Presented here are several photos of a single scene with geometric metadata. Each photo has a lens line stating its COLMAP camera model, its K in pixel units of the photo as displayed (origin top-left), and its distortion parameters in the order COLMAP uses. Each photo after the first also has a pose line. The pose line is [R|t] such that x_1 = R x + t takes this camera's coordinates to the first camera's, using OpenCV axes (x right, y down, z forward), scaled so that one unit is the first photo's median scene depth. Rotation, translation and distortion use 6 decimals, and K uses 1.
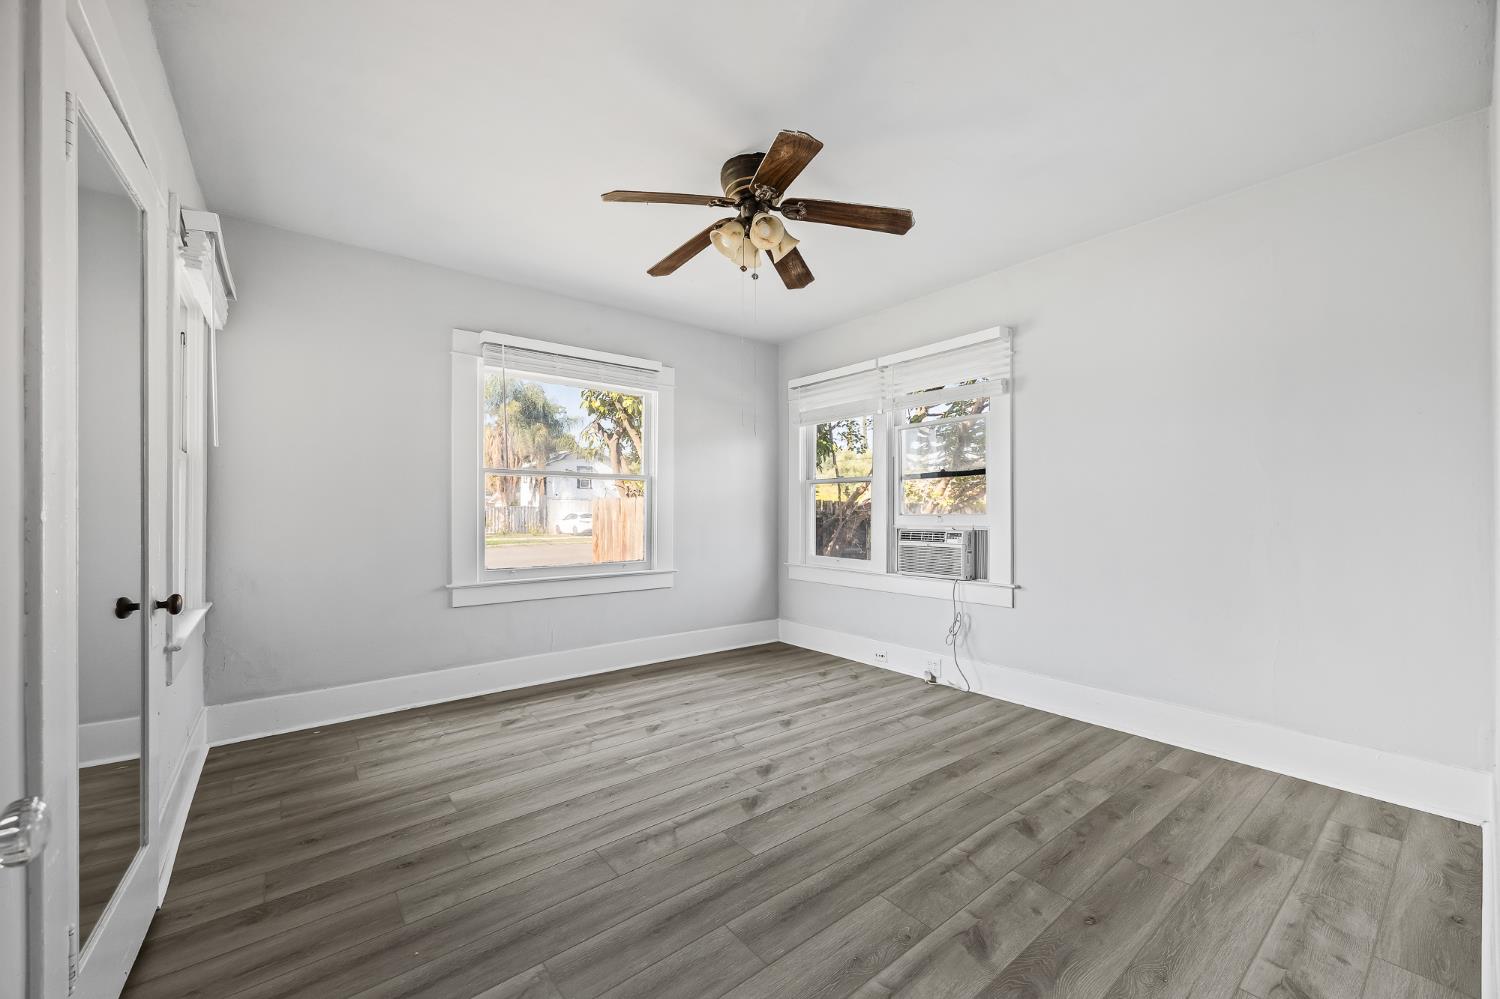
lens RADIAL K [[579.0, 0, 746.2], [0, 579.0, 503.9], [0, 0, 1]] dist [0.000393, 0.000150]
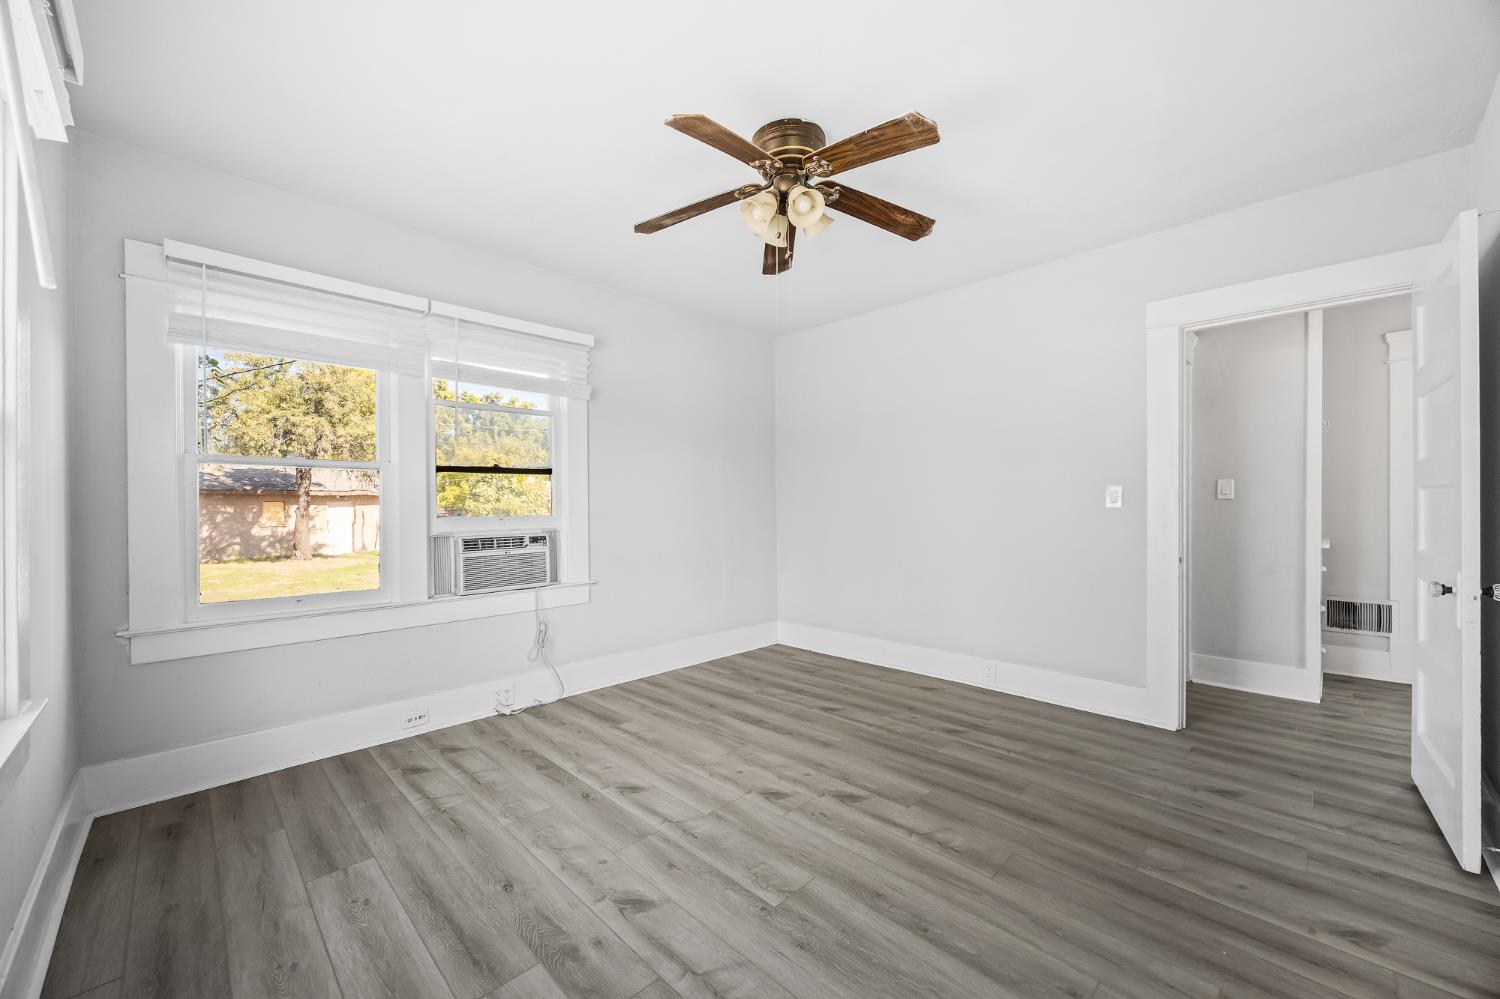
lens RADIAL K [[579.0, 0, 746.6], [0, 579.0, 508.8], [0, 0, 1]] dist [0.000393, 0.000150]
pose [[-0.111652, -0.000410, 0.993747, -0.754538], [-0.003242, 0.999995, 0.000048, 0.006240], [-0.993742, -0.003217, -0.111652, 0.992423]]
